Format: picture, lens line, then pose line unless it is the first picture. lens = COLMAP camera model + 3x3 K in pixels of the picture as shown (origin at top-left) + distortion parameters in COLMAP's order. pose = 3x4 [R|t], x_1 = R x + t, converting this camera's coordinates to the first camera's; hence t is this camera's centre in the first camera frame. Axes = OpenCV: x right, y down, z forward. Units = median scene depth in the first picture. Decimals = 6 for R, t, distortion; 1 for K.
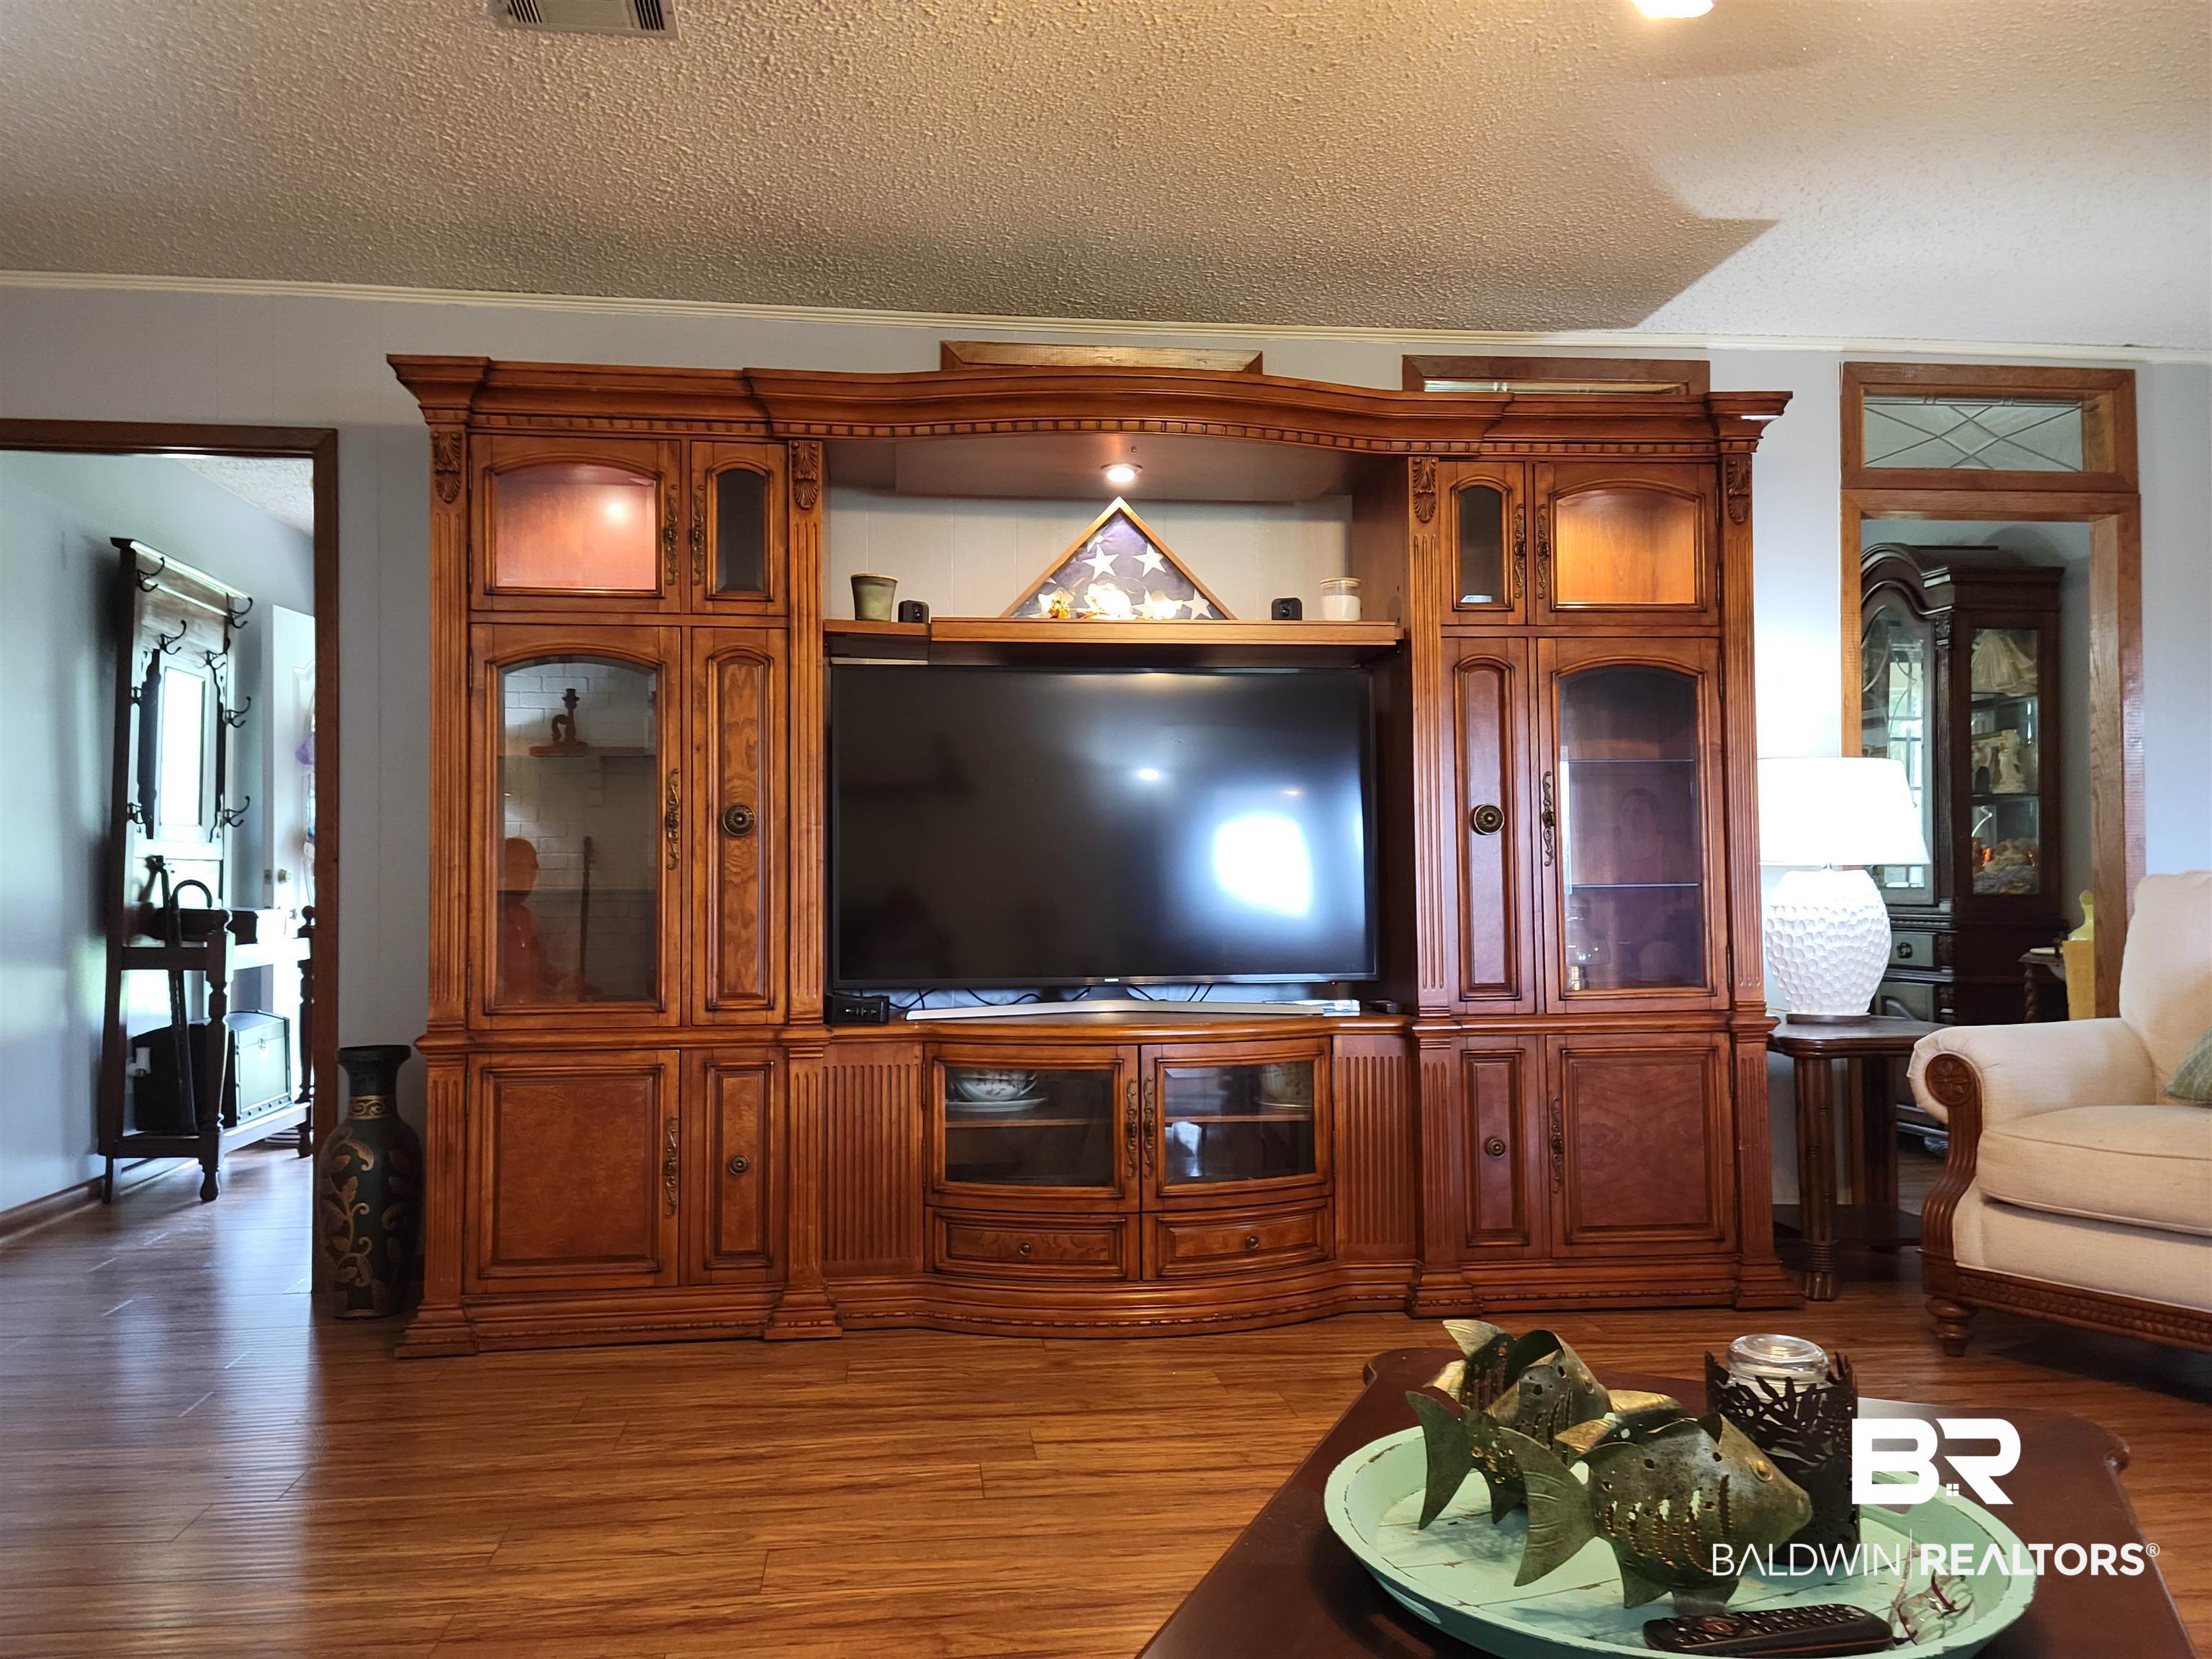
lens RADIAL K [[1742.8, 0, 1103.8], [0, 1742.8, 813.7], [0, 0, 1]] dist [0.090420, -0.105779]
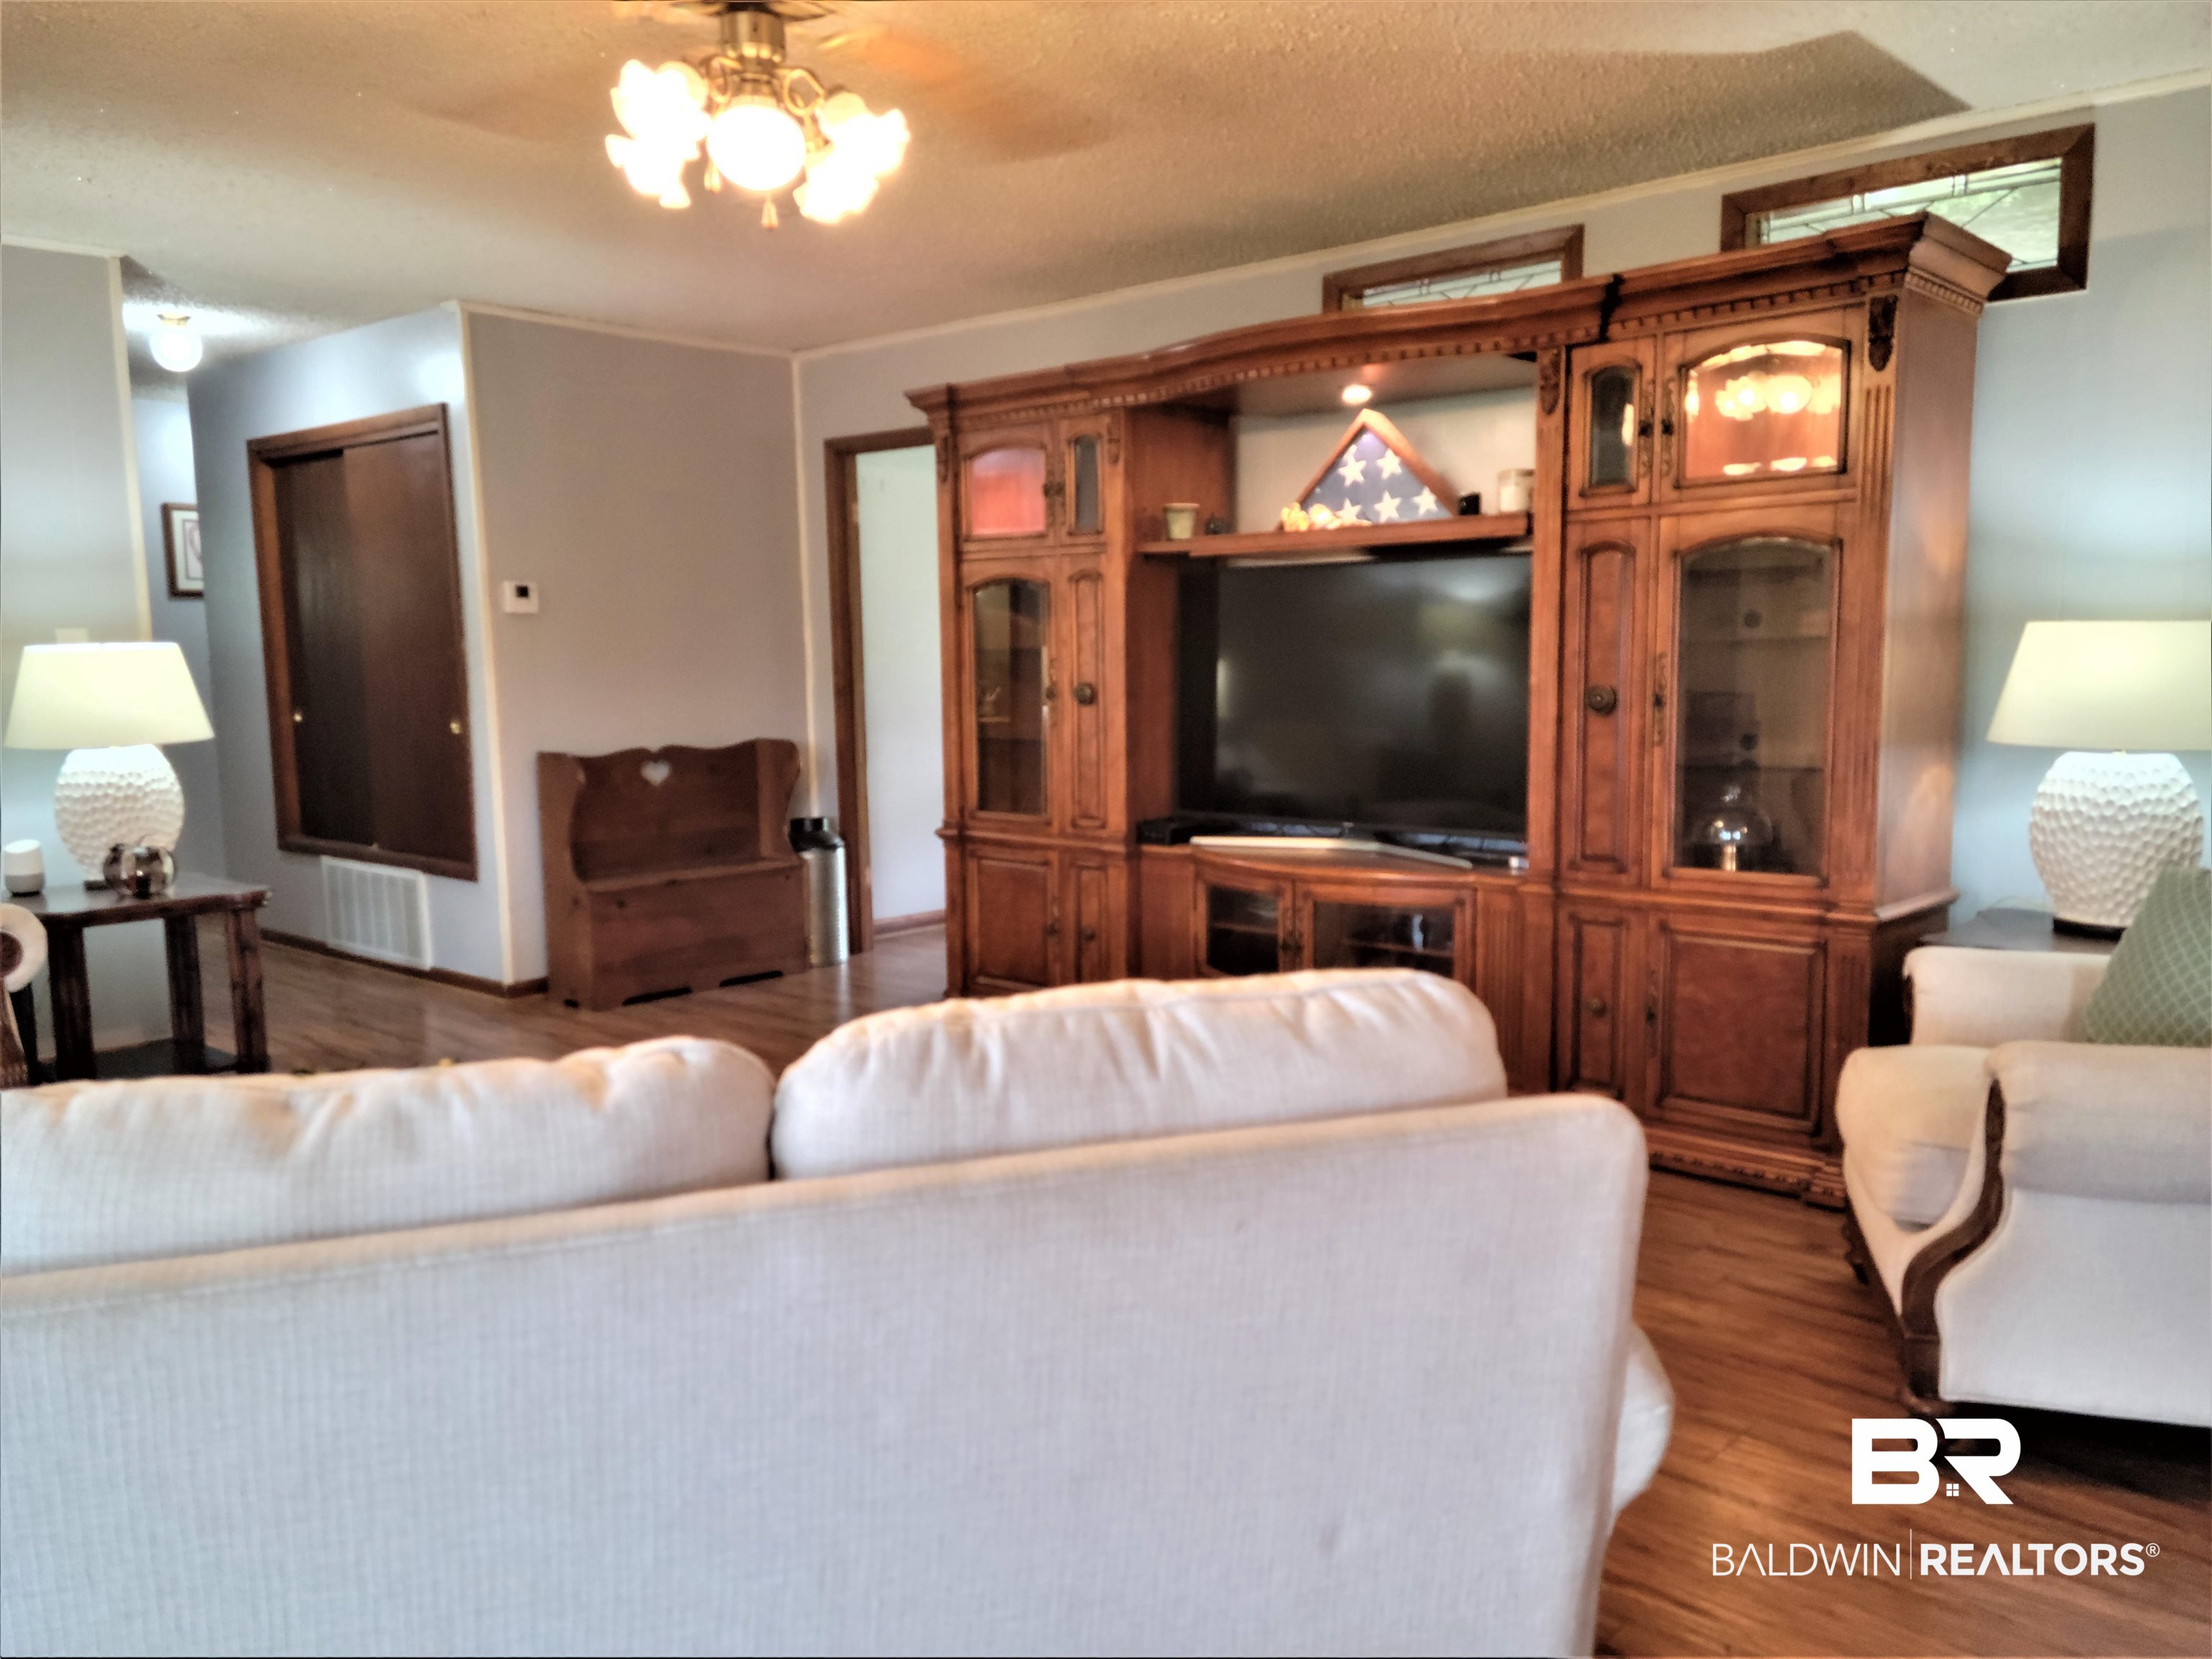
lens RADIAL K [[1742.8, 0, 1098.4], [0, 1742.8, 849.4], [0, 0, 1]] dist [0.090420, -0.105779]
pose [[0.642187, 0.086161, -0.761691, 0.829947], [0.040422, 0.988474, 0.145895, -0.073050], [0.765482, -0.124481, 0.631302, 0.099989]]
